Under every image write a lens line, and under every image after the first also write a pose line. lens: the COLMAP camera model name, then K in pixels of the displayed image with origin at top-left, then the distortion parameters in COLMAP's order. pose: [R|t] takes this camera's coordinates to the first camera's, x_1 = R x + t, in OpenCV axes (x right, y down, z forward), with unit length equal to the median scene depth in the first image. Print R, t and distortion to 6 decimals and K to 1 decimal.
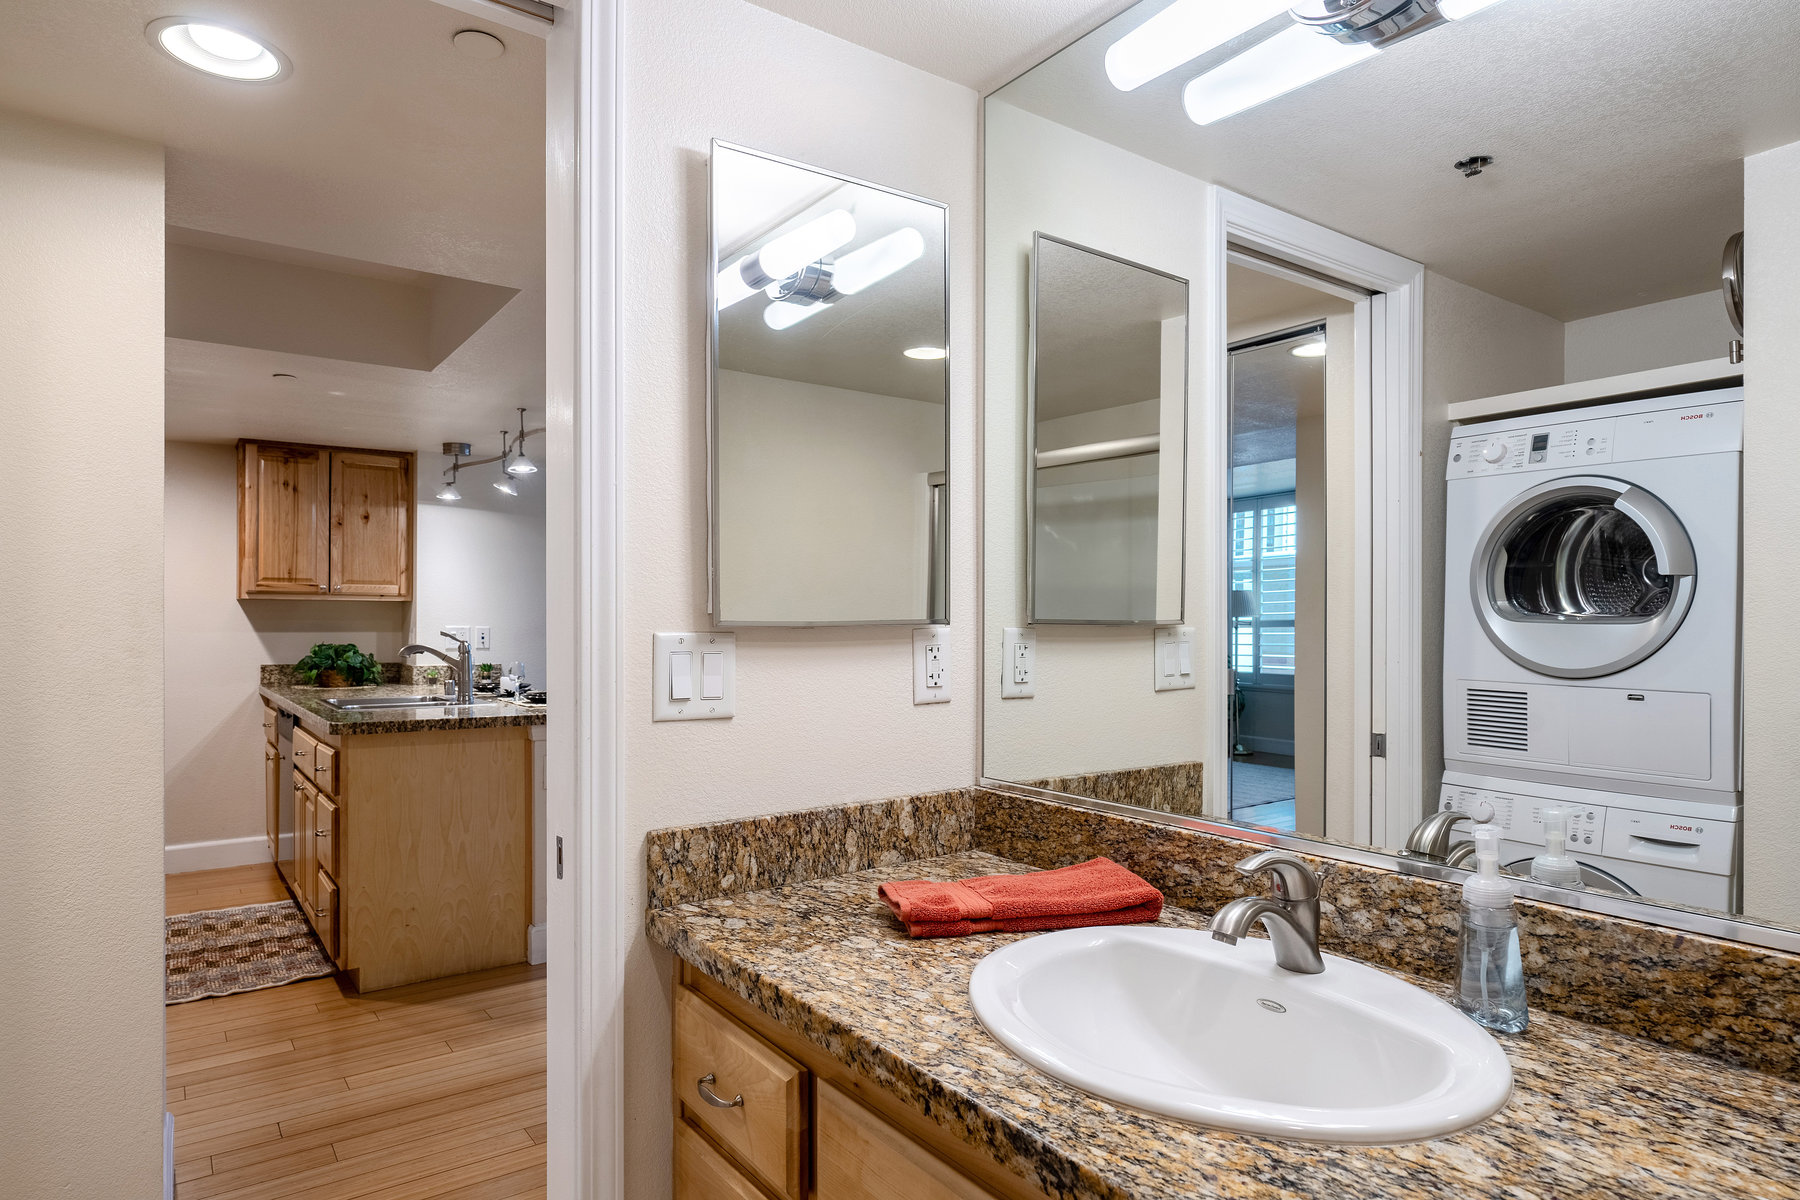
lens RADIAL K [[1025.4, 0, 908.8], [0, 1025.4, 623.2], [0, 0, 1]] dist [-0.012702, -0.000309]
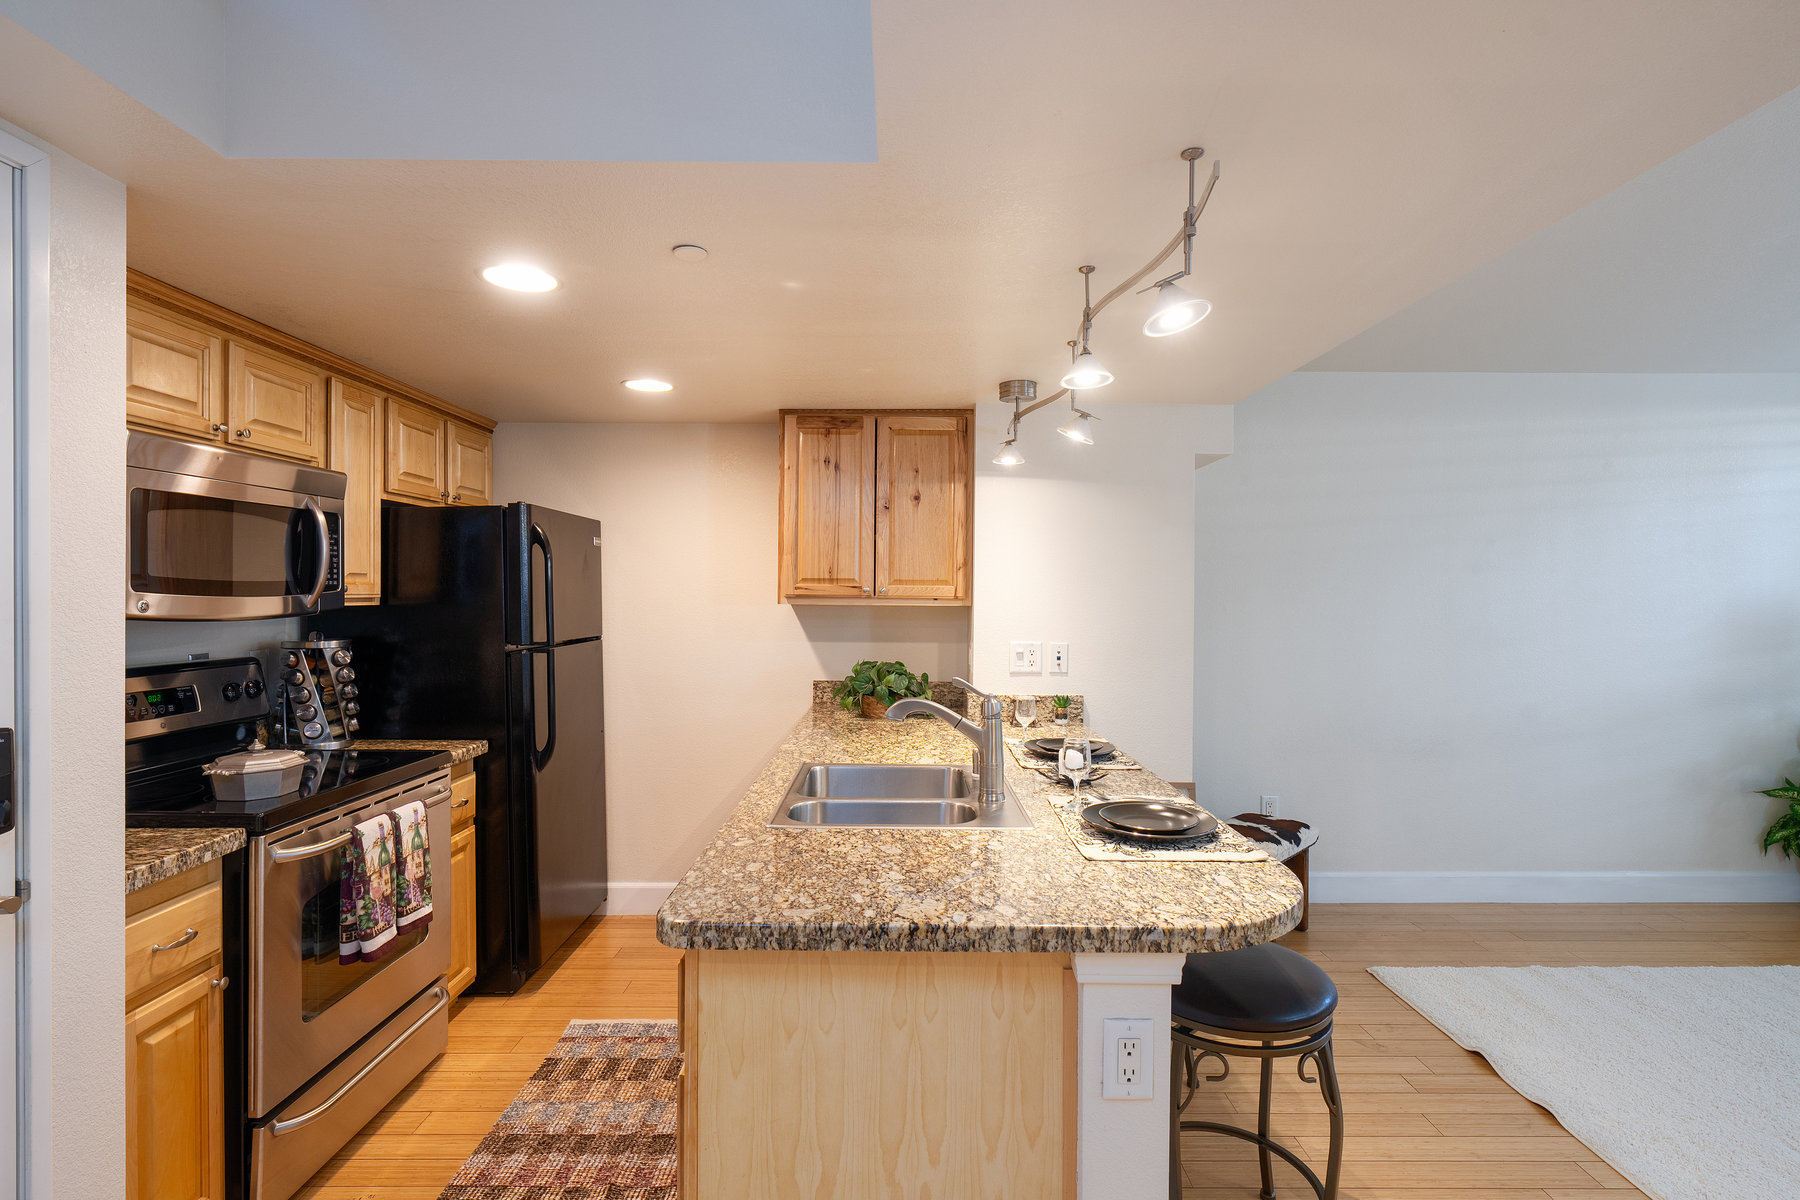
lens RADIAL K [[862.4, 0, 905.5], [0, 862.4, 596.7], [0, 0, 1]] dist [-0.005766, 0.001987]
pose [[0.804253, 0.007631, -0.594239, -0.154279], [-0.006952, 0.999970, 0.003433, -0.031974], [0.594247, 0.001371, 0.804281, 0.482029]]
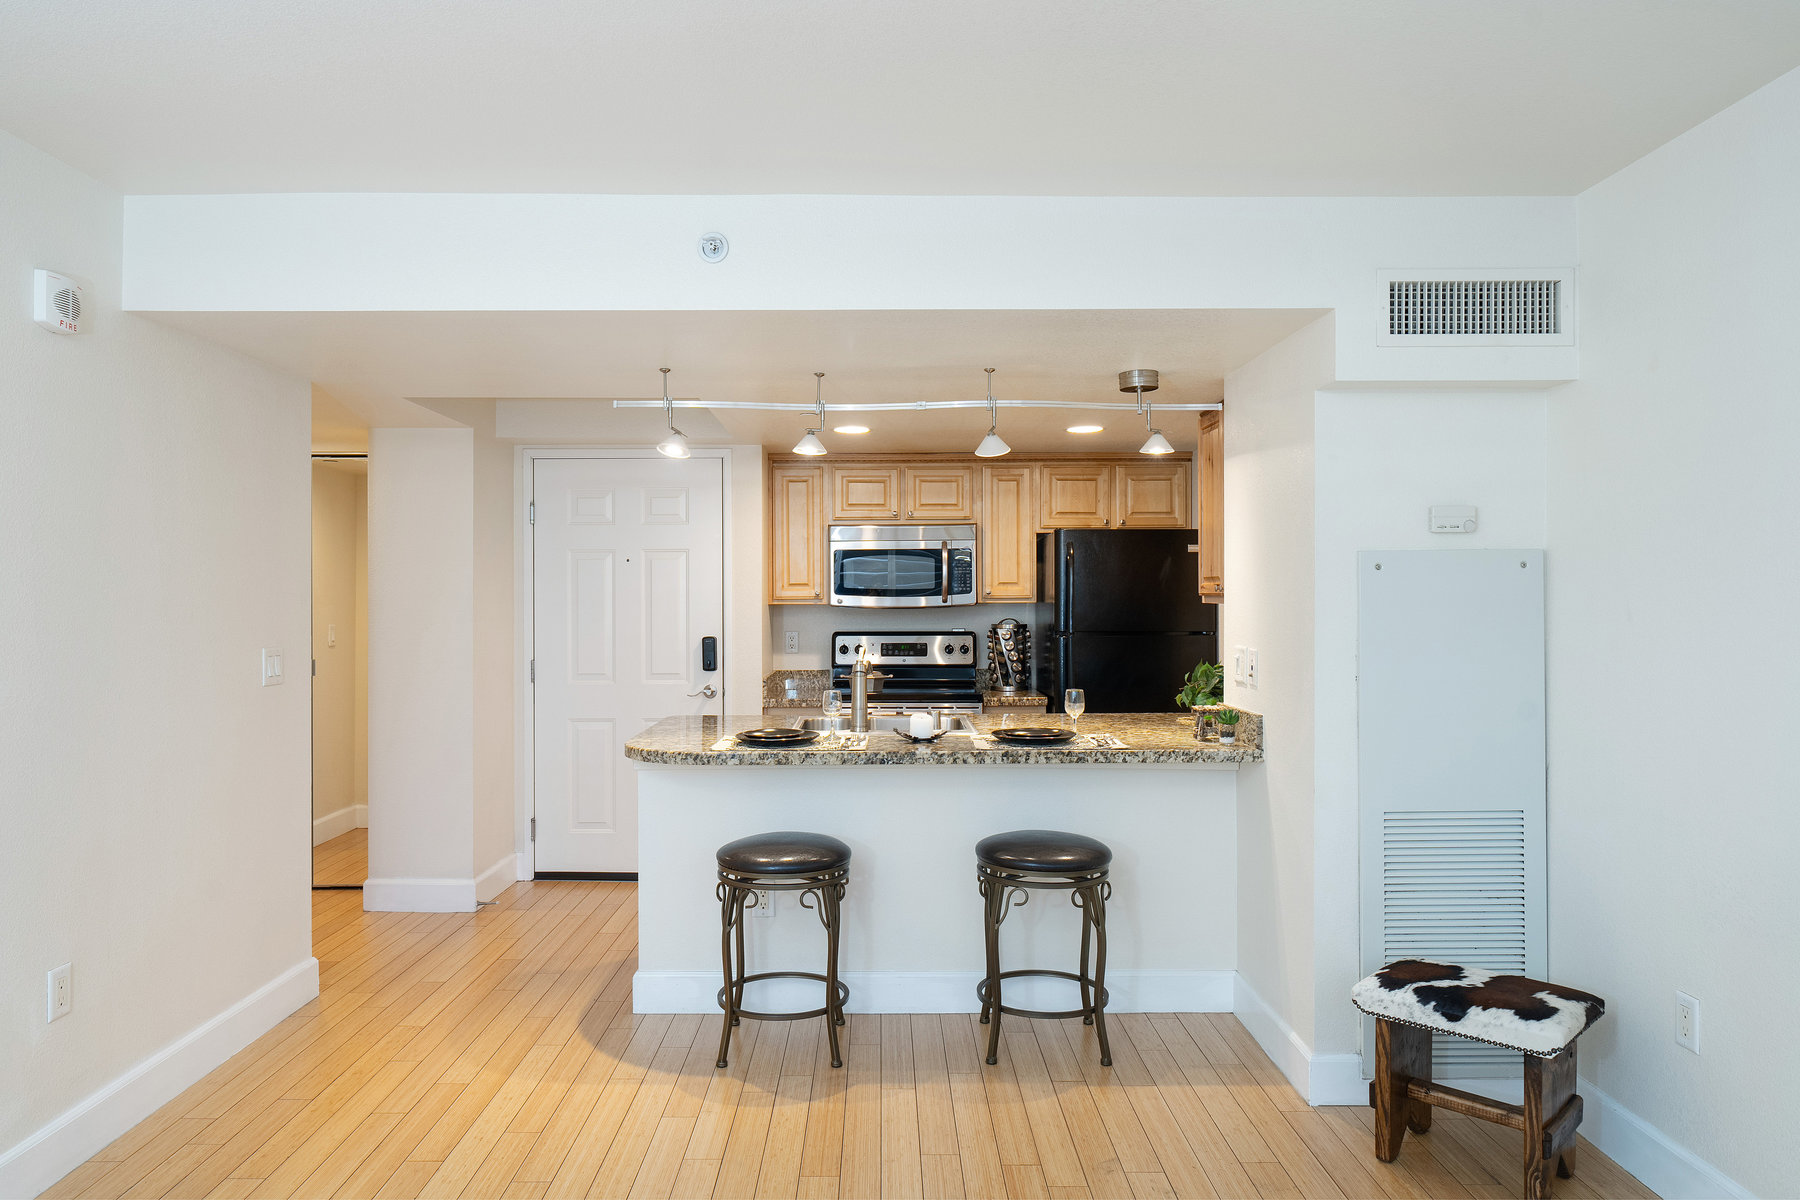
lens RADIAL K [[1165.6, 0, 887.9], [0, 1165.6, 601.0], [0, 0, 1]] dist [-0.007983, -0.000443]
pose [[-0.590403, 0.004443, -0.807097, 0.266100], [0.001886, 0.999990, 0.004126, -0.028896], [0.807107, 0.000914, -0.590405, 1.306157]]
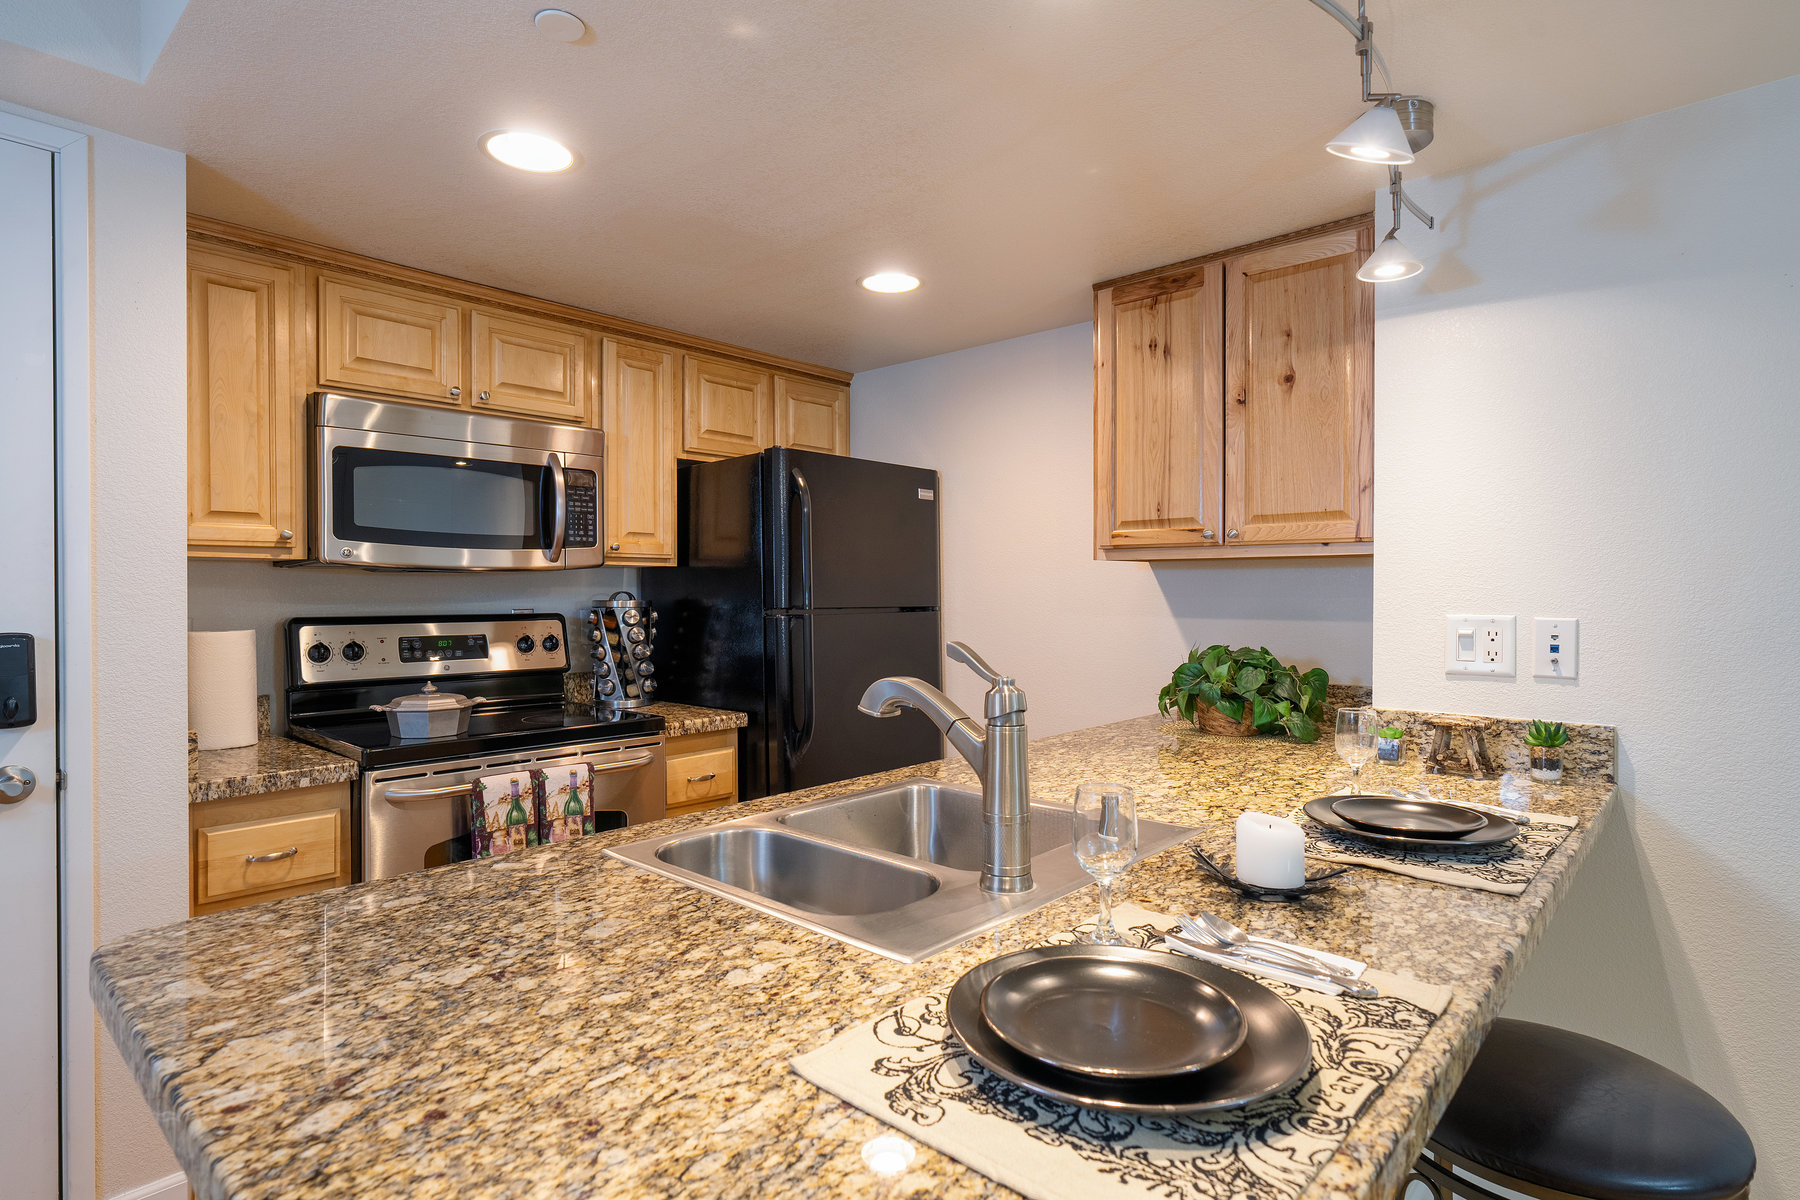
lens RADIAL K [[930.2, 0, 904.9], [0, 930.2, 597.9], [0, 0, 1]] dist [-0.007274, 0.003417]
pose [[0.195280, 0.006089, -0.980729, -0.150711], [-0.001321, 0.999981, 0.005945, -0.005498], [0.980747, 0.000134, 0.195285, 0.760304]]
